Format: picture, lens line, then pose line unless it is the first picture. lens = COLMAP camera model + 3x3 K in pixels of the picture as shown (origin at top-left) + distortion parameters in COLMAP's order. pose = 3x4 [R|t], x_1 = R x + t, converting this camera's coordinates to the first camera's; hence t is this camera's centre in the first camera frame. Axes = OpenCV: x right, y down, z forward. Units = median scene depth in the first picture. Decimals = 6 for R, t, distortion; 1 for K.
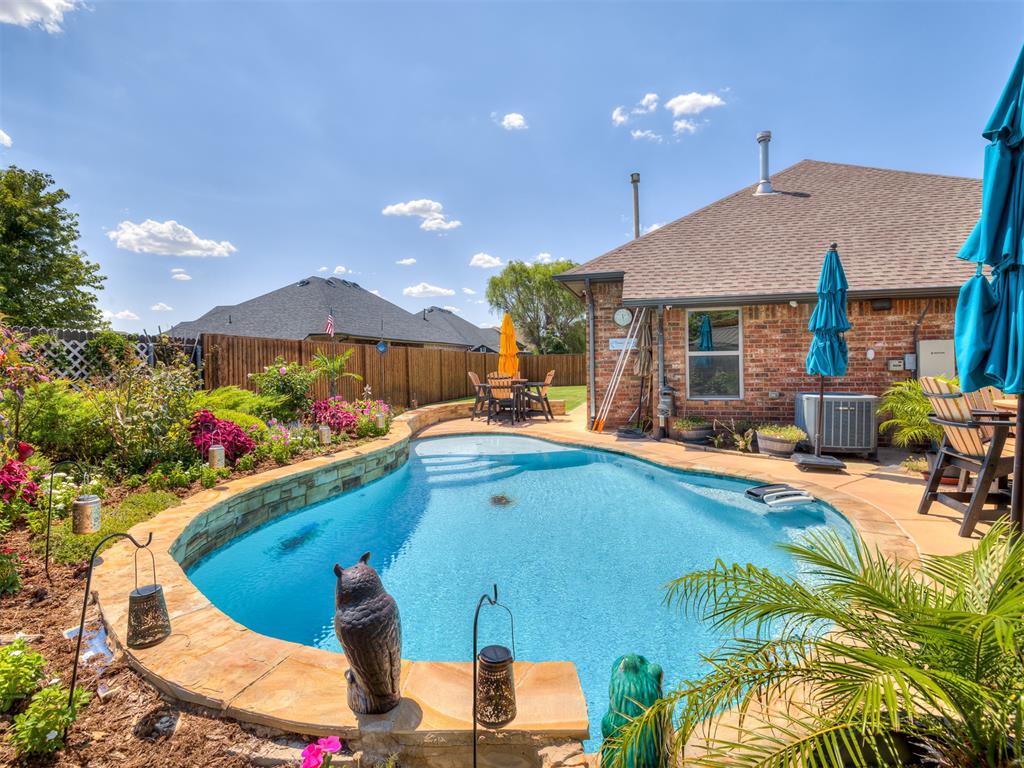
lens RADIAL K [[487.2, 0, 511.1], [0, 487.2, 403.3], [0, 0, 1]] dist [-0.036061, 0.011168]
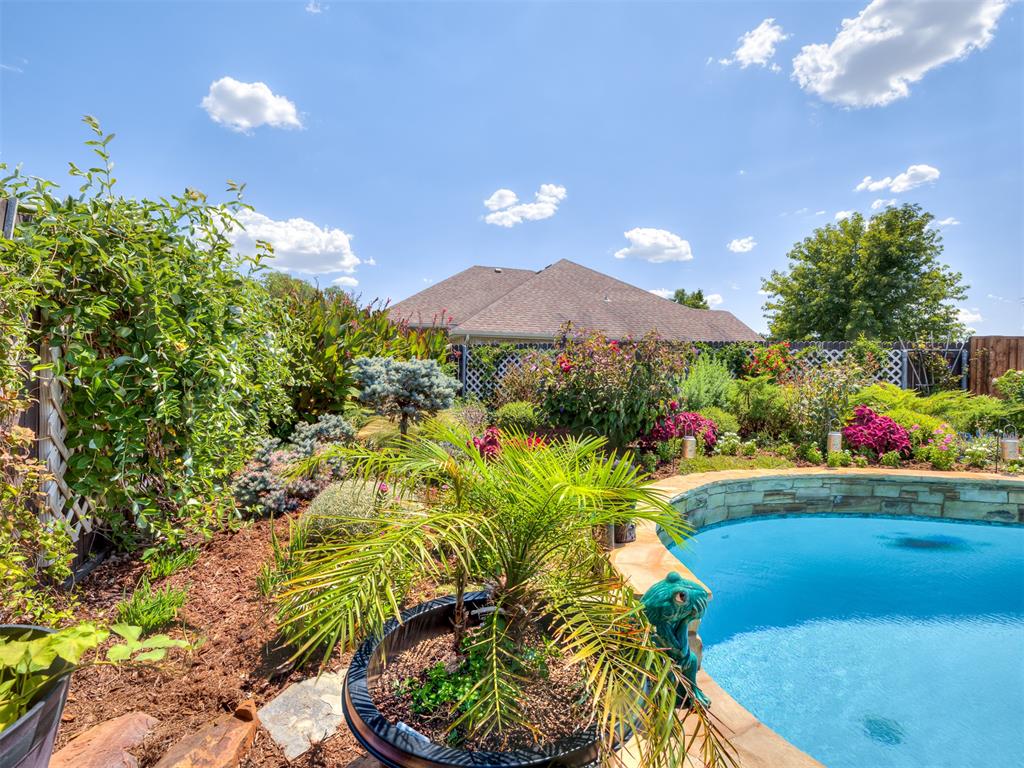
lens RADIAL K [[487.2, 0, 511.1], [0, 487.2, 403.3], [0, 0, 1]] dist [-0.036061, 0.011168]
pose [[0.048879, 0.055872, -0.997241, 0.246079], [-0.085823, 0.994977, 0.051538, 0.012733], [0.995111, 0.083067, 0.053429, 0.070481]]
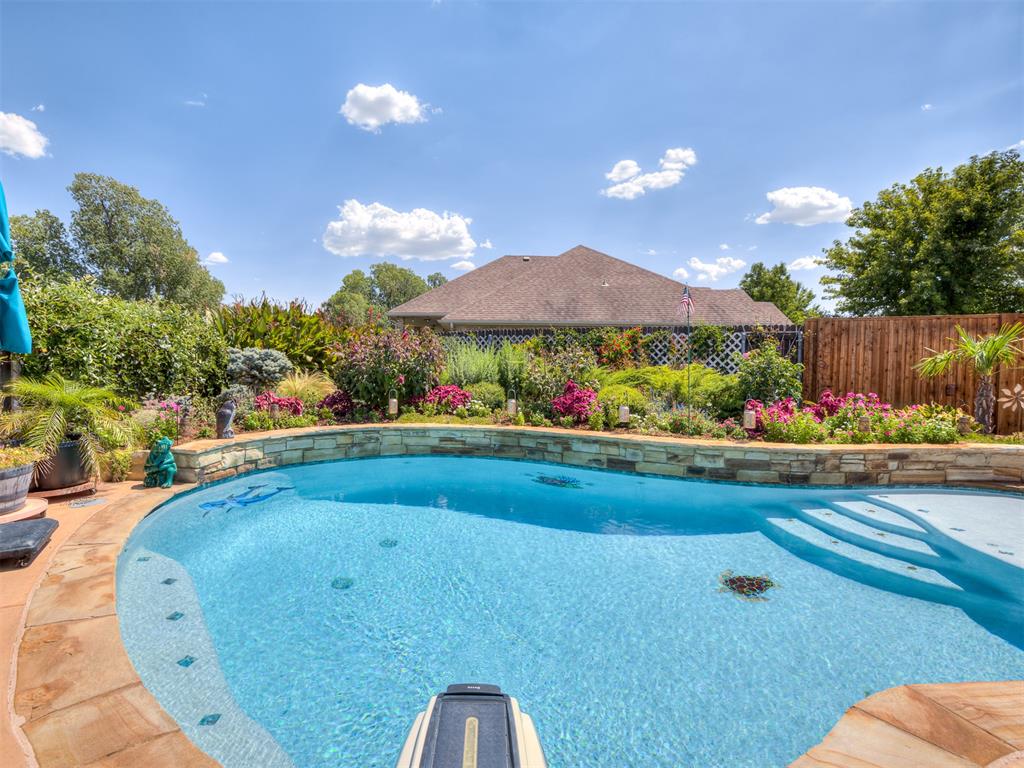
lens RADIAL K [[514.1, 0, 512.0], [0, 514.1, 384.0], [0, 0, 1]] dist [-0.025874, 0.000510]
pose [[-0.218572, 0.050151, -0.974531, 0.503542], [-0.080921, 0.994307, 0.069318, -0.038738], [0.972460, 0.094011, -0.213269, 0.660963]]
